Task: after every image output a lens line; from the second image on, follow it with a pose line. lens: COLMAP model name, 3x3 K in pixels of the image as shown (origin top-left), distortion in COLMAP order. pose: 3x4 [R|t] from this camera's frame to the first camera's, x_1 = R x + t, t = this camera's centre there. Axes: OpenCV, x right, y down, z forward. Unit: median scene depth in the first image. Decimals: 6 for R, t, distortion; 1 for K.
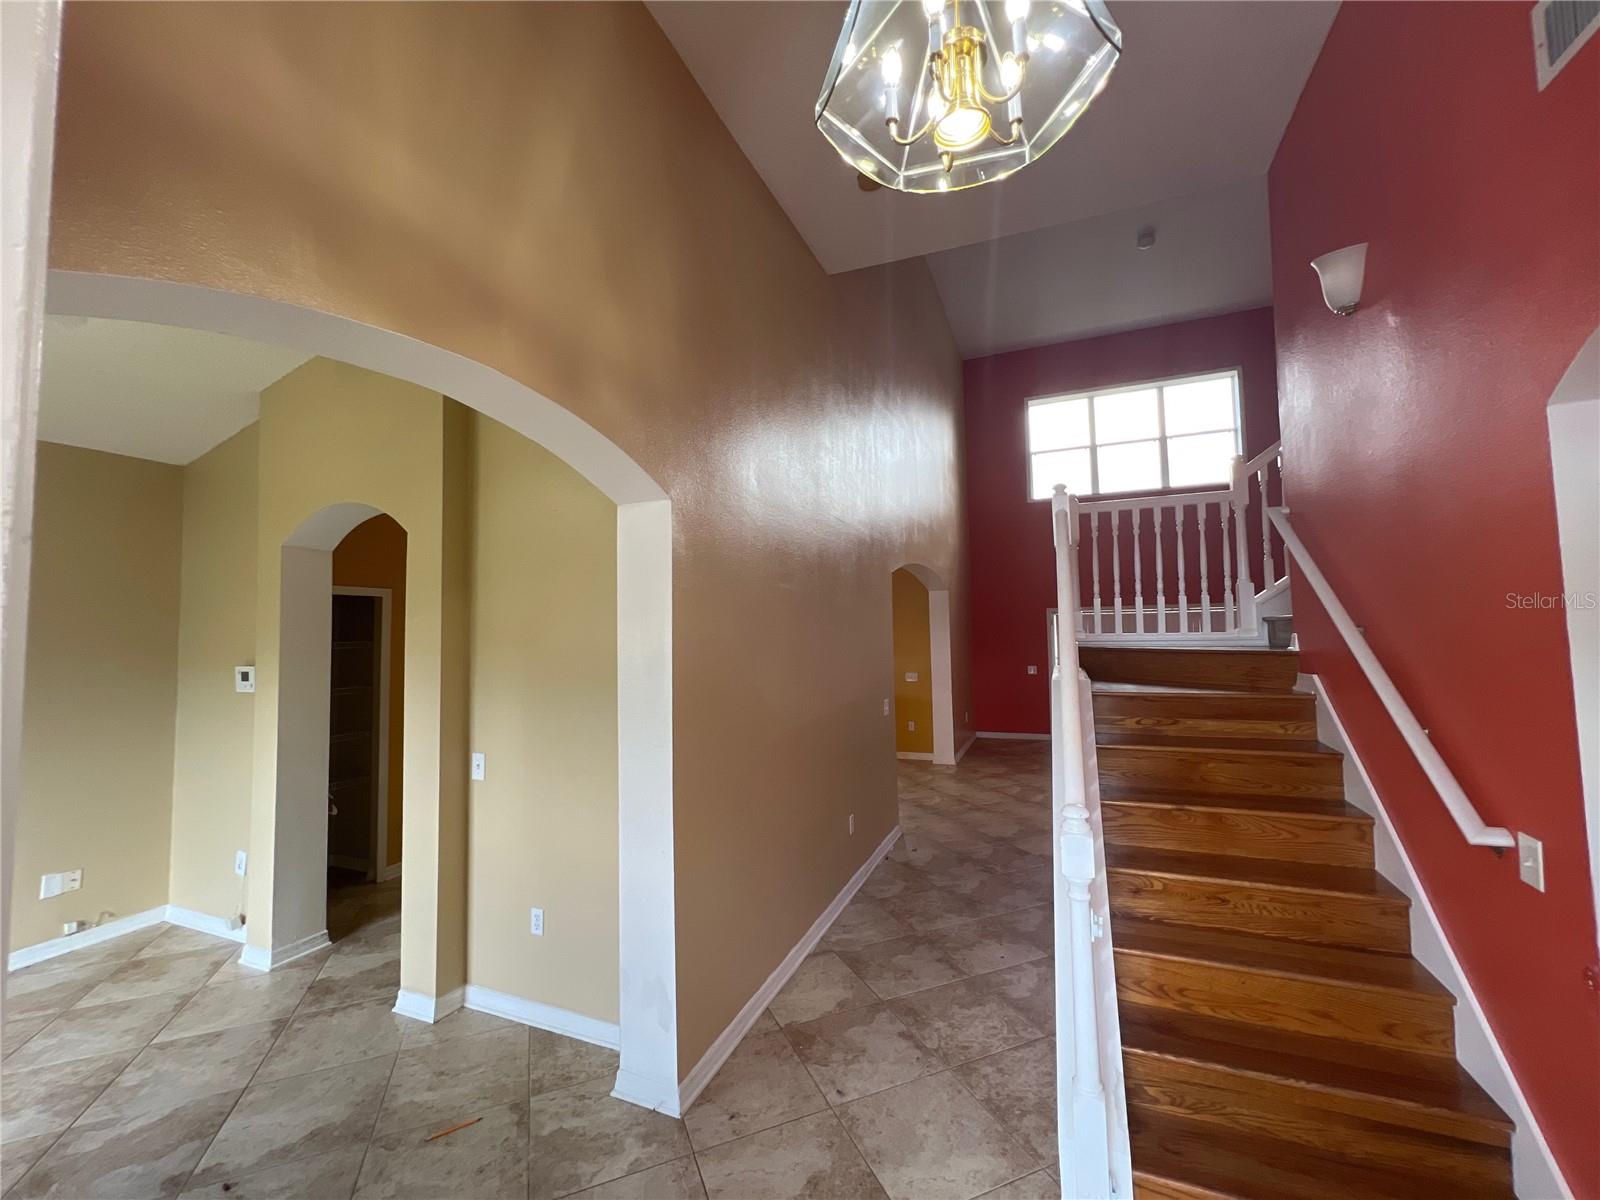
lens RADIAL K [[638.6, 0, 795.3], [0, 638.6, 596.4], [0, 0, 1]] dist [-0.001240, 0.000061]
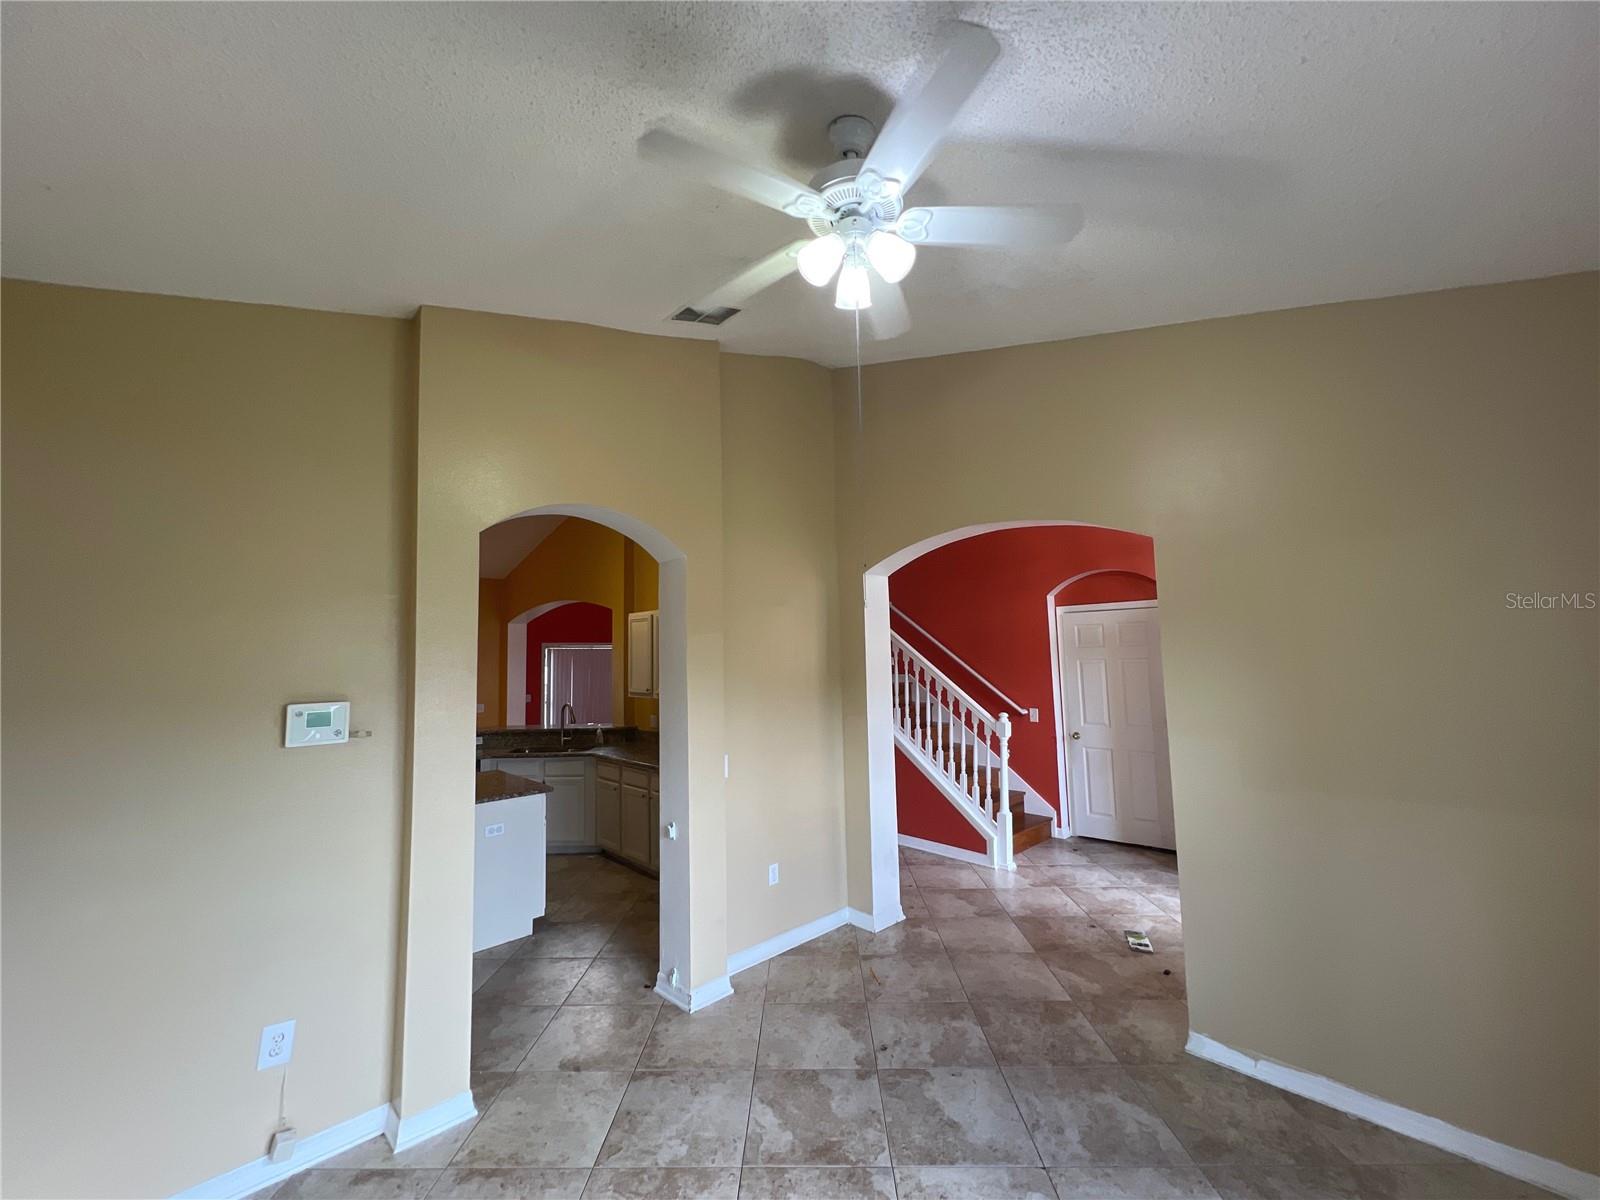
lens RADIAL K [[638.6, 0, 795.3], [0, 638.6, 596.4], [0, 0, 1]] dist [-0.001240, 0.000061]
pose [[0.405014, 0.096689, 0.909184, -1.532082], [-0.032988, 0.995291, -0.091151, 0.058503], [-0.913715, 0.006925, 0.406296, 0.402174]]
